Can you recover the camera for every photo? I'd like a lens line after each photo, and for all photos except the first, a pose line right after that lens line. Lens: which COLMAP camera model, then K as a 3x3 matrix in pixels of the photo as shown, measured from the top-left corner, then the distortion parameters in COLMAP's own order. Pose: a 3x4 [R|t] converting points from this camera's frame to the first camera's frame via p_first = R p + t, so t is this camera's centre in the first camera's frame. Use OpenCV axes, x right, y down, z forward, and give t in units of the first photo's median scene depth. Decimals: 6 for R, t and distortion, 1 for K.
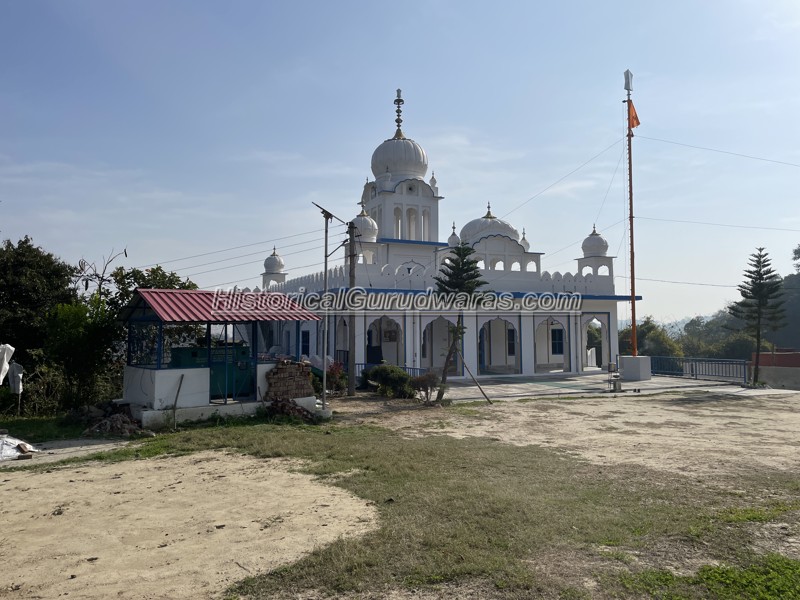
lens RADIAL K [[600.1, 0, 404.4], [0, 600.1, 294.3], [0, 0, 1]] dist [0.094492, -0.139462]
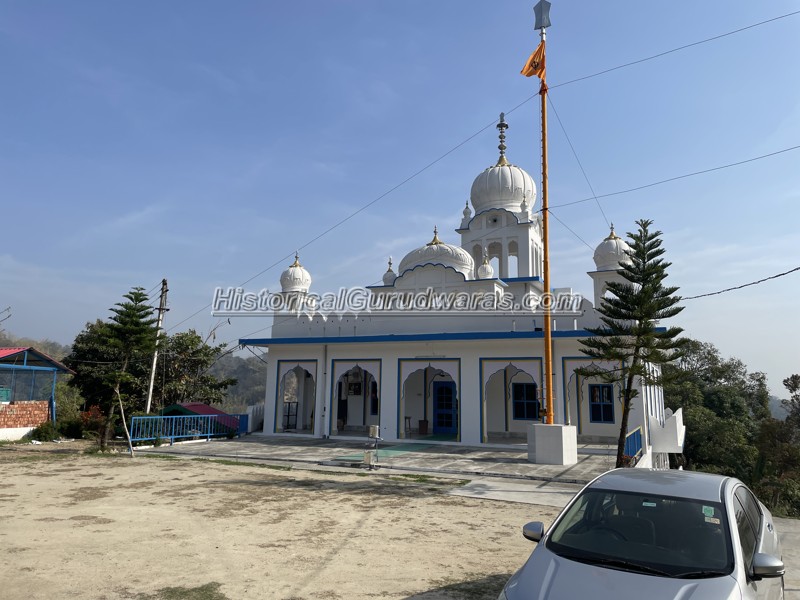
lens RADIAL K [[600.1, 0, 404.4], [0, 600.1, 294.3], [0, 0, 1]] dist [0.094492, -0.139462]
pose [[0.639476, -0.110527, -0.760825, 0.676078], [0.033725, 0.992692, -0.115865, 0.030759], [0.768071, 0.048434, 0.638531, 0.412552]]
